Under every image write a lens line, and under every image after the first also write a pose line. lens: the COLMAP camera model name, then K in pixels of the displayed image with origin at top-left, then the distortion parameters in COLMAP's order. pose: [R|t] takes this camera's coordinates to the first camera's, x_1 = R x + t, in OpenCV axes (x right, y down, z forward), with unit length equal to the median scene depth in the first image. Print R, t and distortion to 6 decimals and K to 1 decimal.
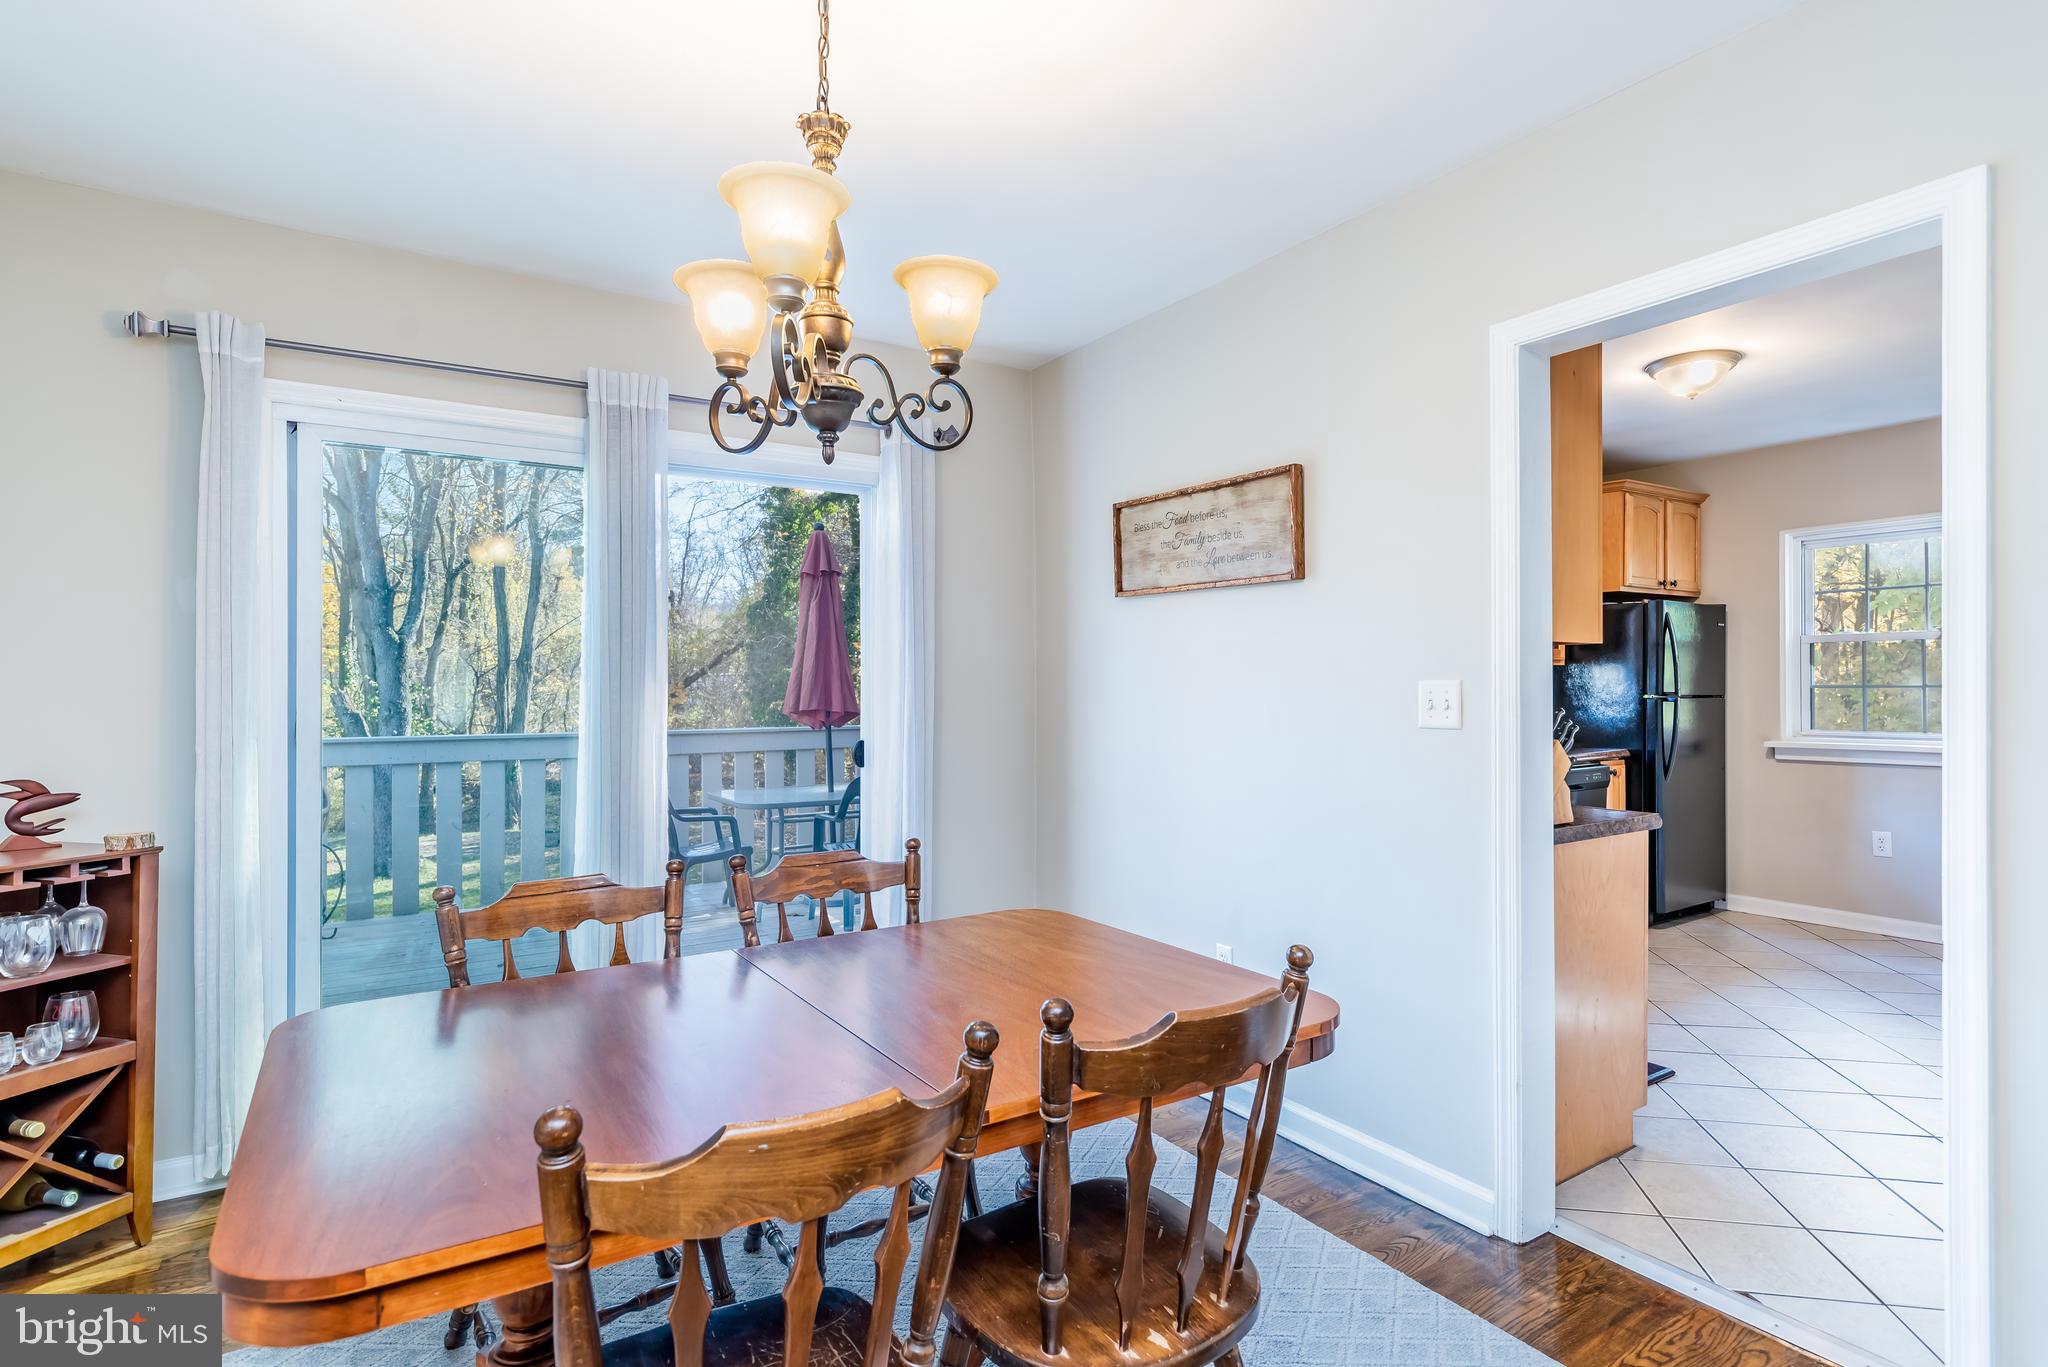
lens RADIAL K [[1022.5, 0, 1037.7], [0, 1022.5, 684.4], [0, 0, 1]] dist [-0.002578, 0.001139]
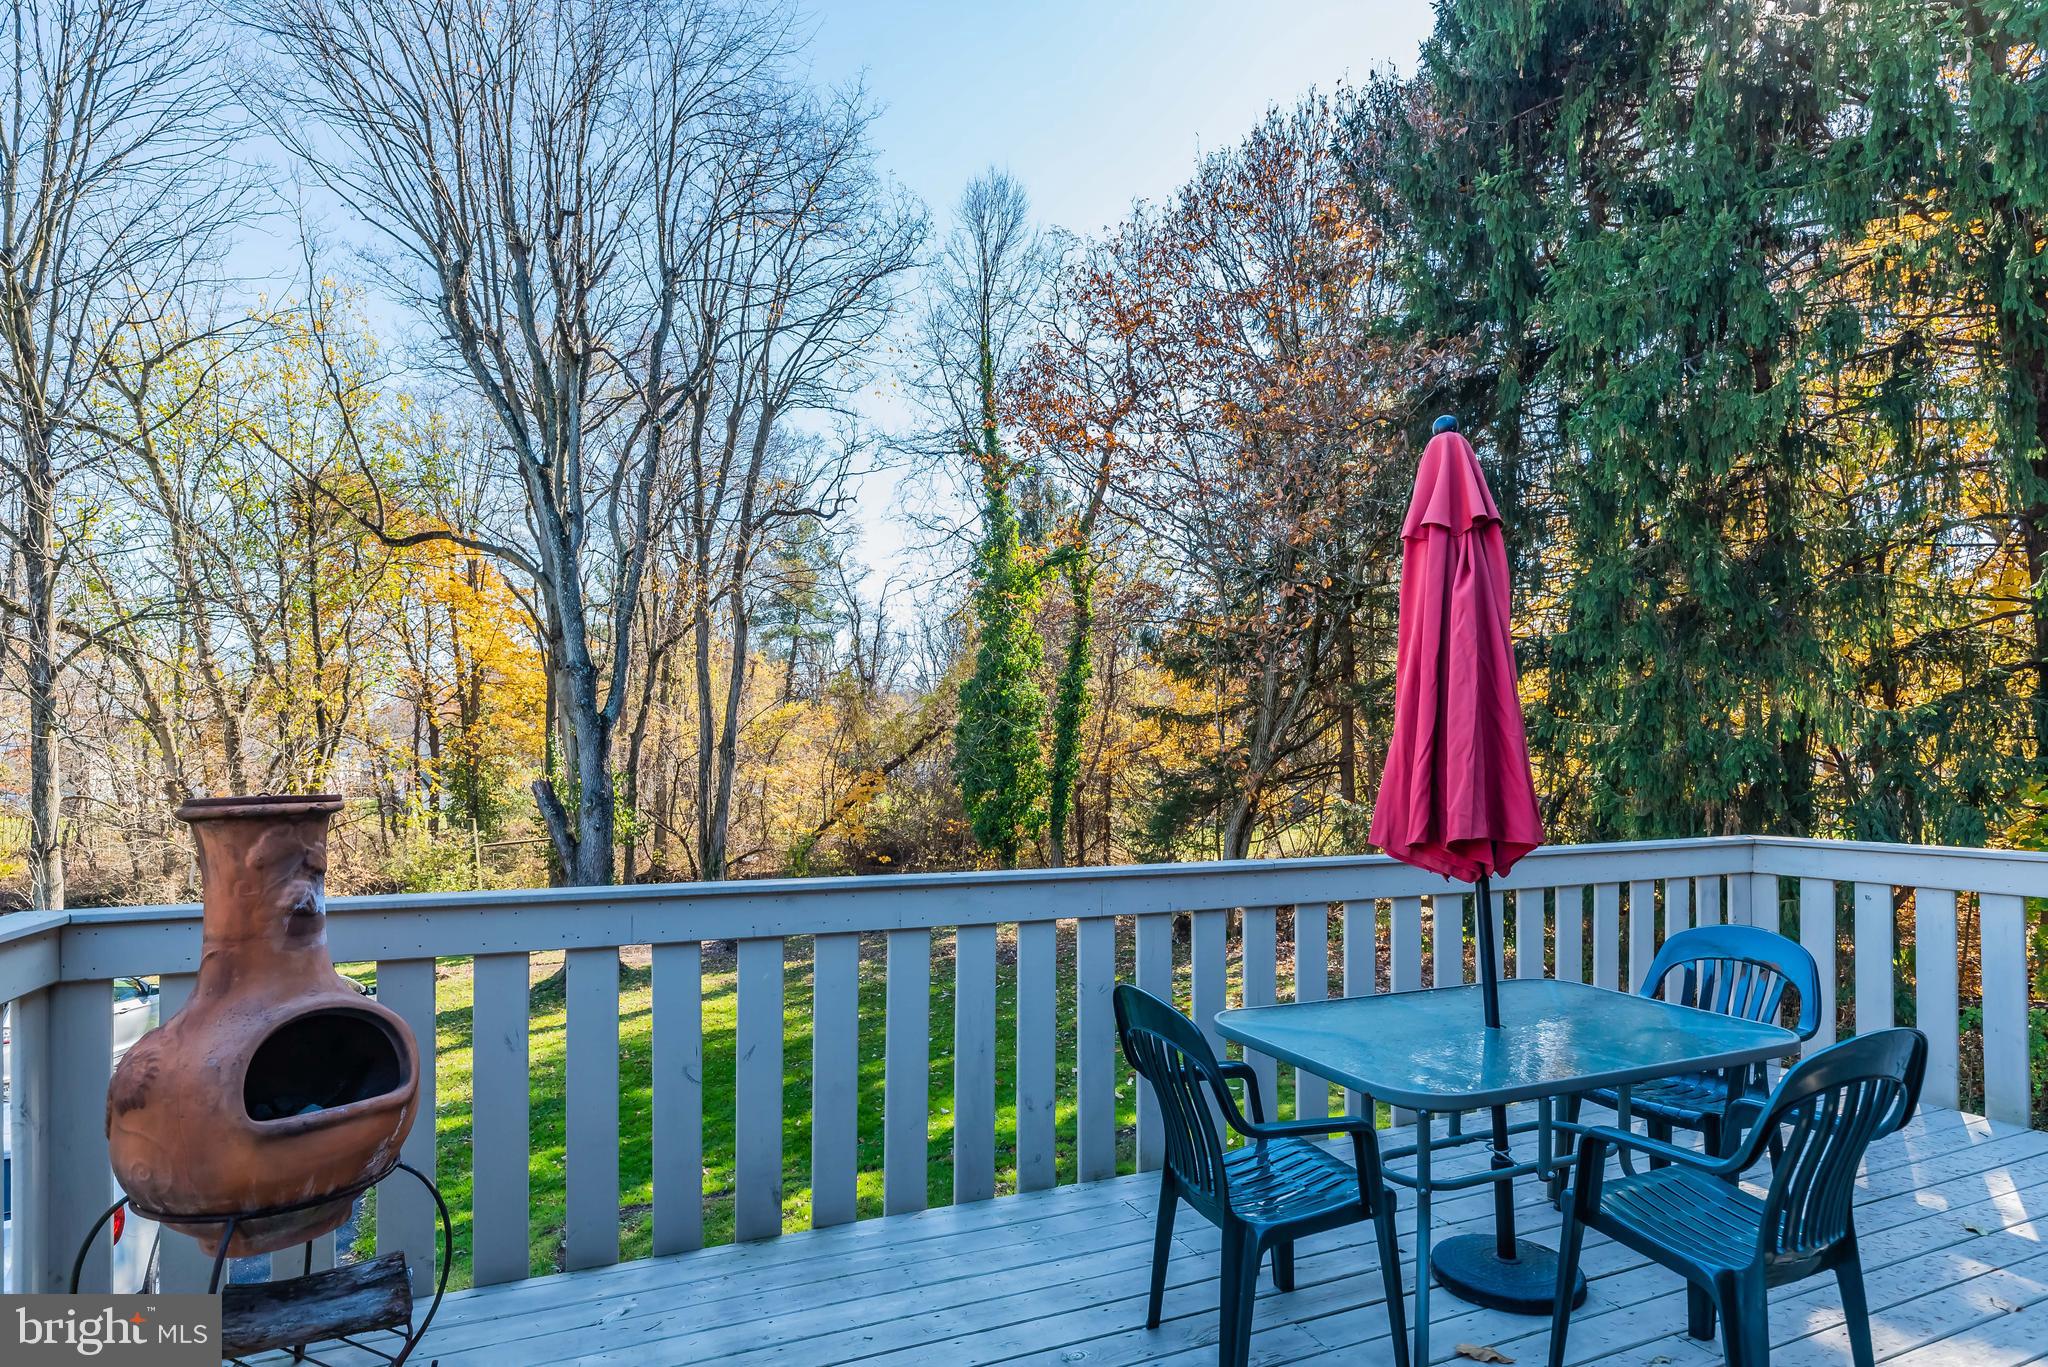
lens RADIAL K [[1022.5, 0, 1035.7], [0, 1022.5, 764.1], [0, 0, 1]] dist [-0.002578, 0.001139]
pose [[0.987330, -0.002329, -0.158662, -0.073841], [0.001162, 0.999972, -0.007447, -0.000281], [0.158675, 0.007169, 0.987305, 0.120903]]
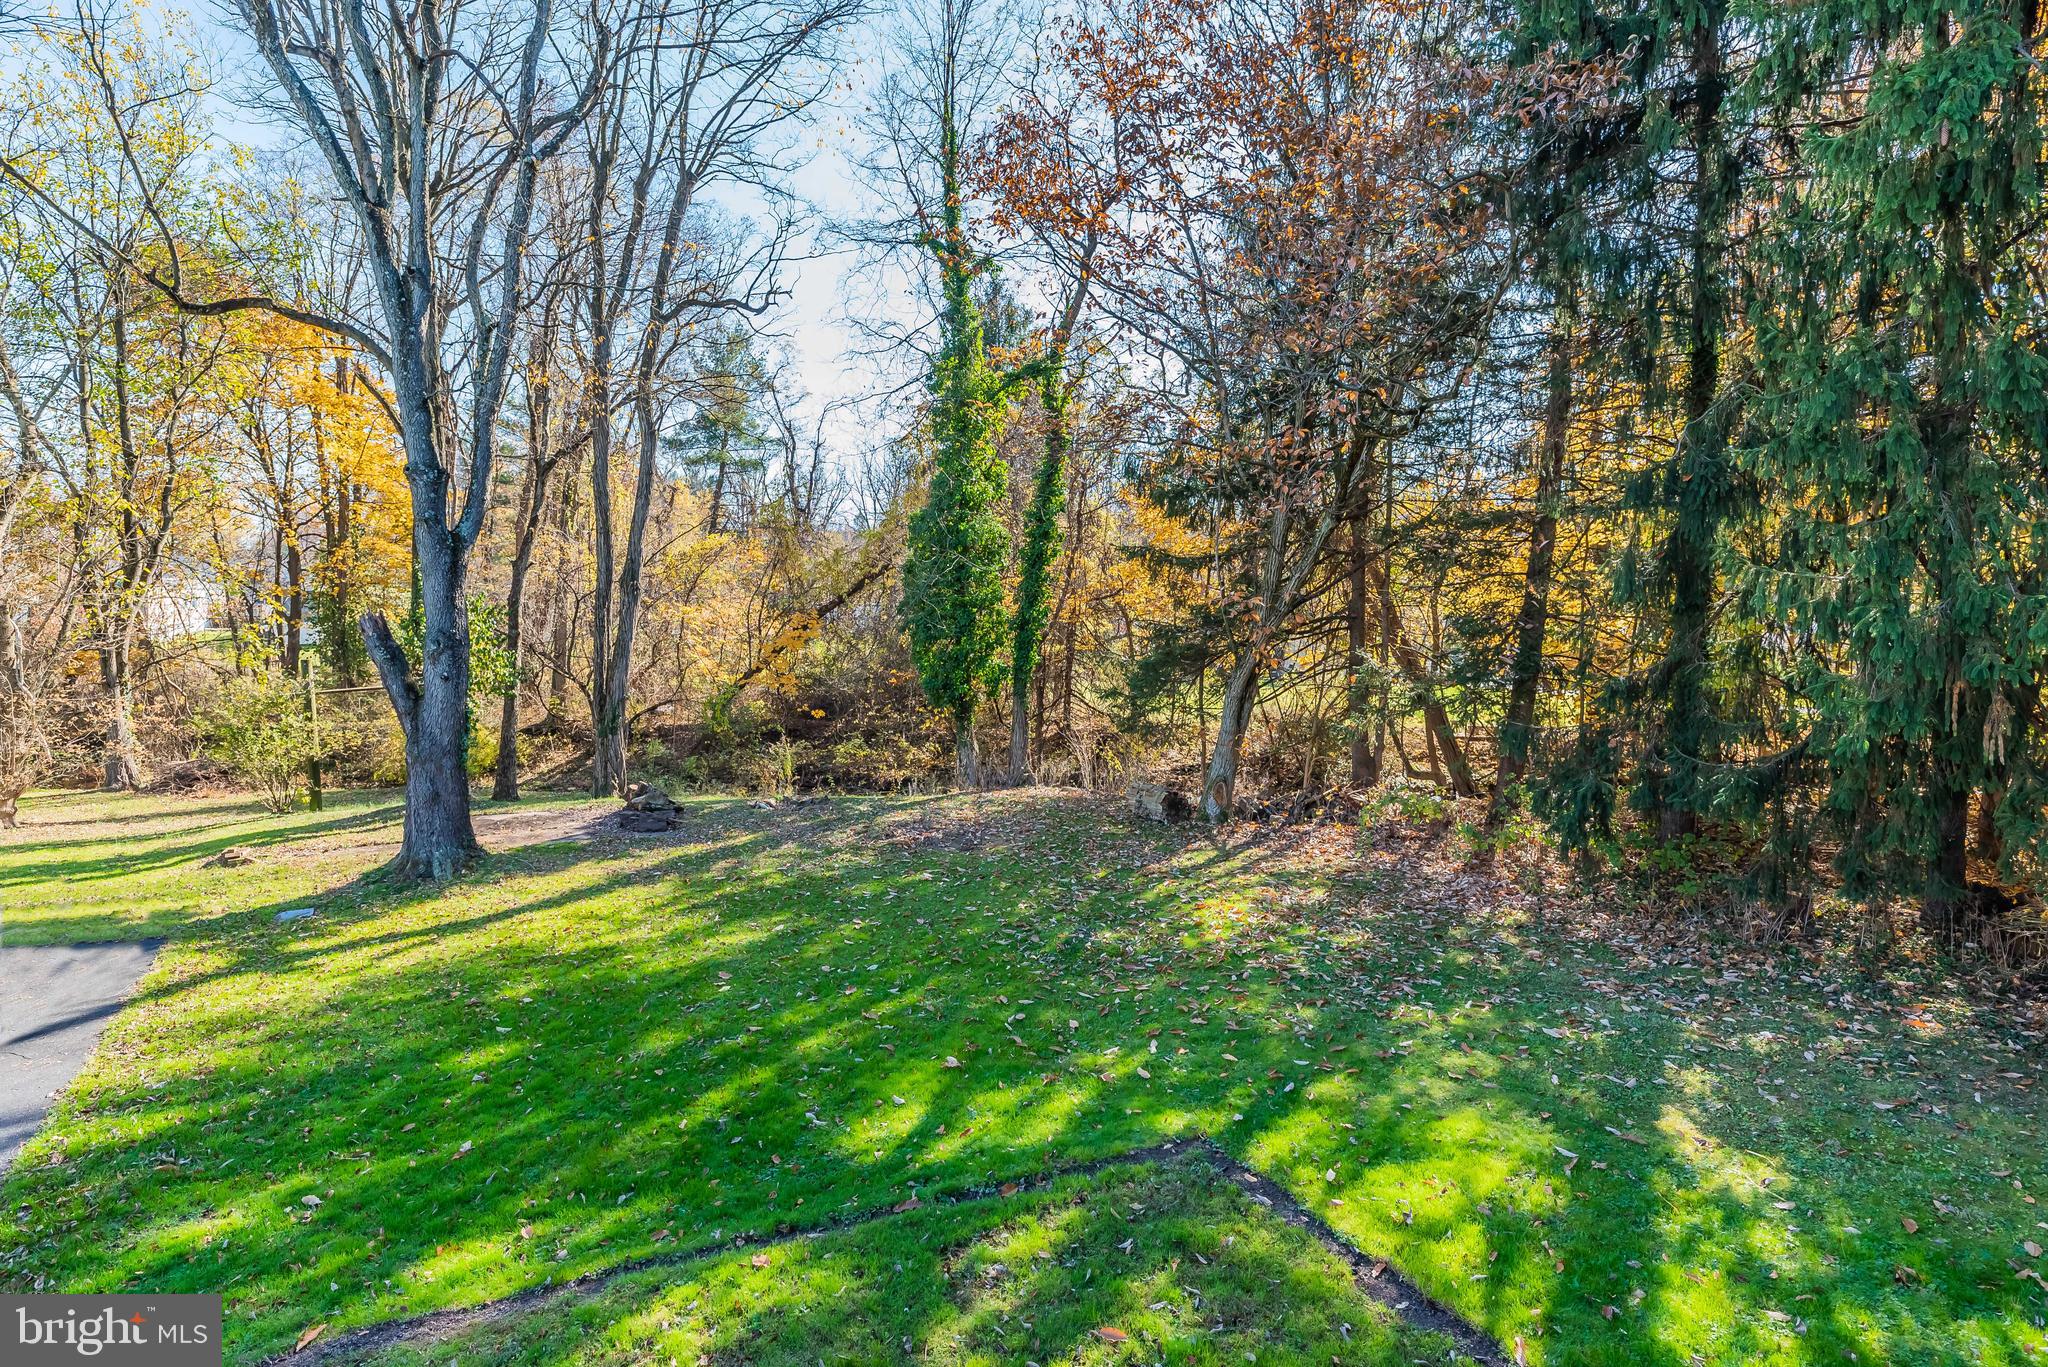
lens RADIAL K [[1022.5, 0, 1062.3], [0, 1022.5, 646.7], [0, 0, 1]] dist [-0.002578, 0.001139]
pose [[0.997064, 0.025589, -0.072166, -0.108676], [-0.023796, 0.999389, 0.025596, -0.000265], [0.072777, -0.023803, 0.997064, 0.230908]]
